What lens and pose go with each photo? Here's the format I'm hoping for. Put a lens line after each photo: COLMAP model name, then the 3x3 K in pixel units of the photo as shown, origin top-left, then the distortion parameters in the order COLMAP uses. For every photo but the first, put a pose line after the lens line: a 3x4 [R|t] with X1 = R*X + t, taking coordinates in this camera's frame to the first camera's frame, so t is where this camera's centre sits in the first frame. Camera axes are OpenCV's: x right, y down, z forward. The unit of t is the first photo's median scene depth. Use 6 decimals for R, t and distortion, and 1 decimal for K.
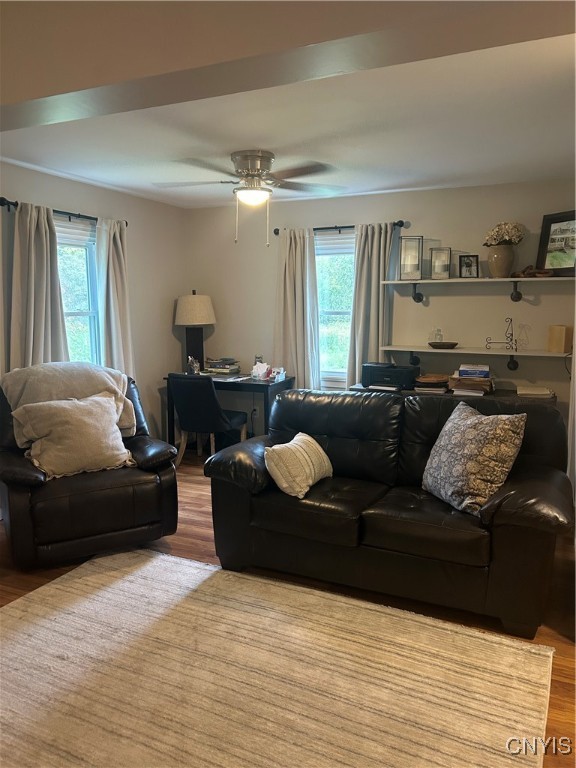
lens RADIAL K [[580.4, 0, 288.0], [0, 580.4, 384.0], [0, 0, 1]] dist [0.034877, -0.039471]
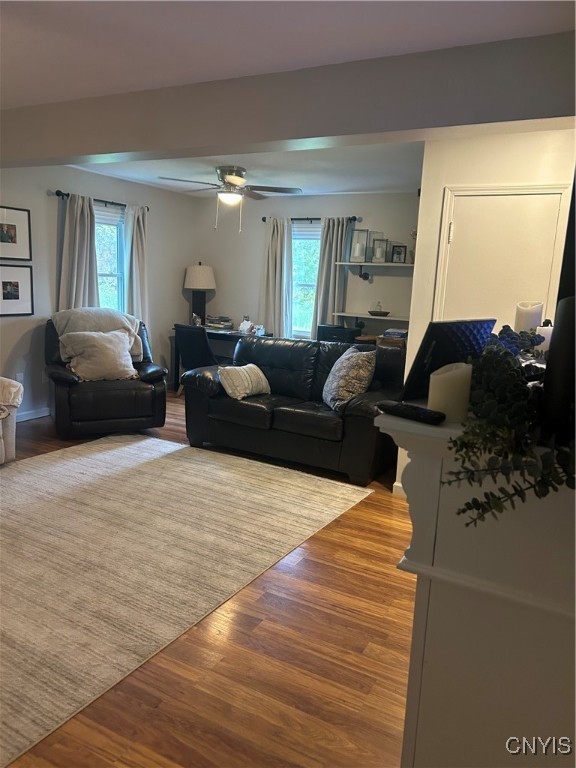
lens RADIAL K [[586.2, 0, 299.4], [0, 586.2, 384.5], [0, 0, 1]] dist [0.089205, -0.196795]
pose [[0.996829, 0.059750, -0.052556, 0.212669], [-0.057710, 0.997551, 0.039512, 0.067684], [0.054789, -0.036353, 0.997836, -0.451267]]
